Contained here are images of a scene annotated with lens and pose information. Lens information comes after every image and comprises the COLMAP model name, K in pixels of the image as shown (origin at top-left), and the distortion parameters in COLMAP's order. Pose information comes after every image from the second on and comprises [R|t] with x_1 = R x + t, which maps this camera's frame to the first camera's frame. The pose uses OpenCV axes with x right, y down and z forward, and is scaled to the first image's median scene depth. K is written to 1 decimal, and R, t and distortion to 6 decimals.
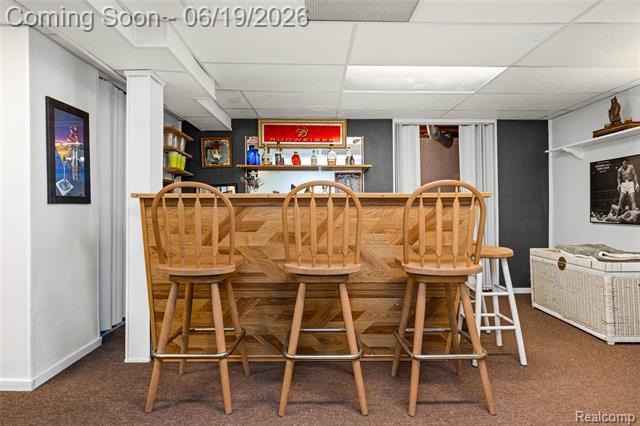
lens RADIAL K [[350.2, 0, 329.0], [0, 350.2, 204.1], [0, 0, 1]] dist [0.002628, -0.000408]
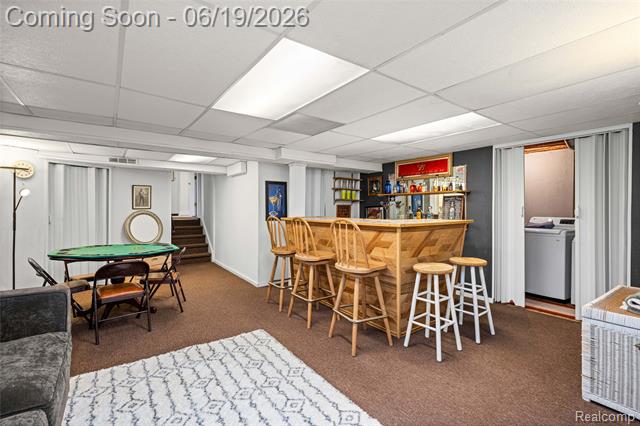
lens RADIAL K [[289.6, 0, 320.0], [0, 289.6, 213.0], [0, 0, 1]] dist [0.000745, -0.000010]
pose [[0.575852, 0.013687, -0.817439, 0.619143], [0.002167, 0.999831, 0.018268, -0.049651], [0.817551, -0.012292, 0.575725, 0.030394]]
